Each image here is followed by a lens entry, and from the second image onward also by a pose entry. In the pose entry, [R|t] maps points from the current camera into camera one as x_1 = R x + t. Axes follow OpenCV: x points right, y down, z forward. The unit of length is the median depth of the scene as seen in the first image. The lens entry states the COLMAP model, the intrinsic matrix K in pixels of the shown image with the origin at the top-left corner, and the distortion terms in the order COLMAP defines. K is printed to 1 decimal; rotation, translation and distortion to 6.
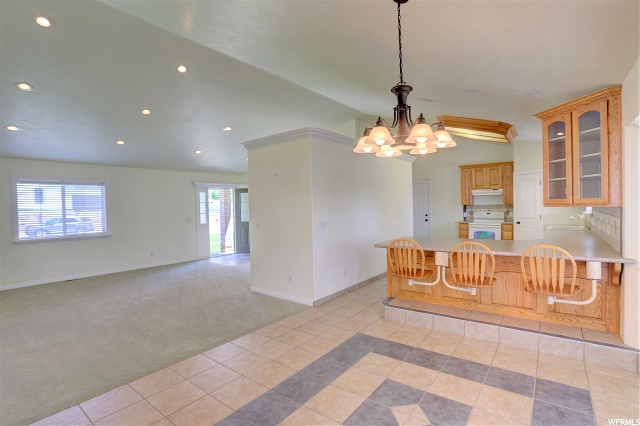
lens RADIAL K [[308.6, 0, 320.0], [0, 308.6, 213.0], [0, 0, 1]] dist [-0.072714, 0.025056]
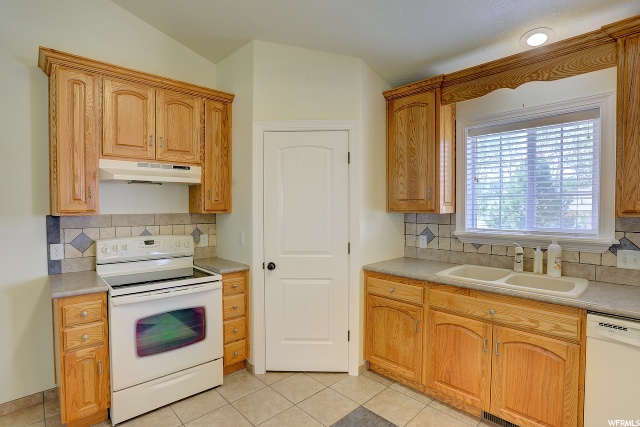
lens RADIAL K [[322.5, 0, 320.0], [0, 322.5, 213.5], [0, 0, 1]] dist [-0.071009, 0.031384]
pose [[0.136870, 0.002924, 0.990585, 0.659079], [0.018003, 0.999823, -0.005439, -0.059254], [-0.990425, 0.018578, 0.136793, 1.989385]]
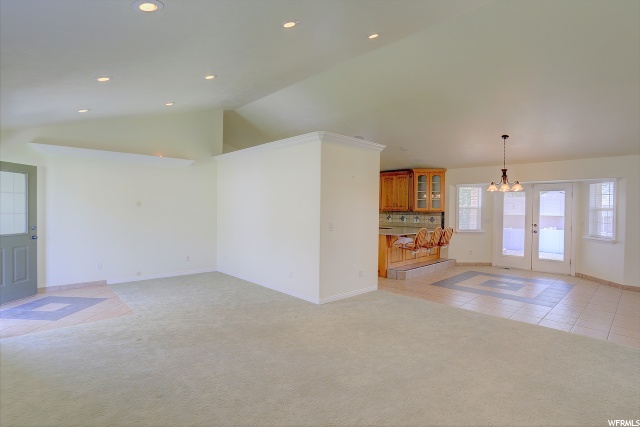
lens RADIAL K [[322.5, 0, 320.0], [0, 322.5, 213.5], [0, 0, 1]] dist [-0.071009, 0.031384]
pose [[0.143733, 0.010621, 0.989560, -1.868351], [0.003726, 0.999930, -0.011274, 0.019286], [-0.989610, 0.005308, 0.143683, 1.465119]]
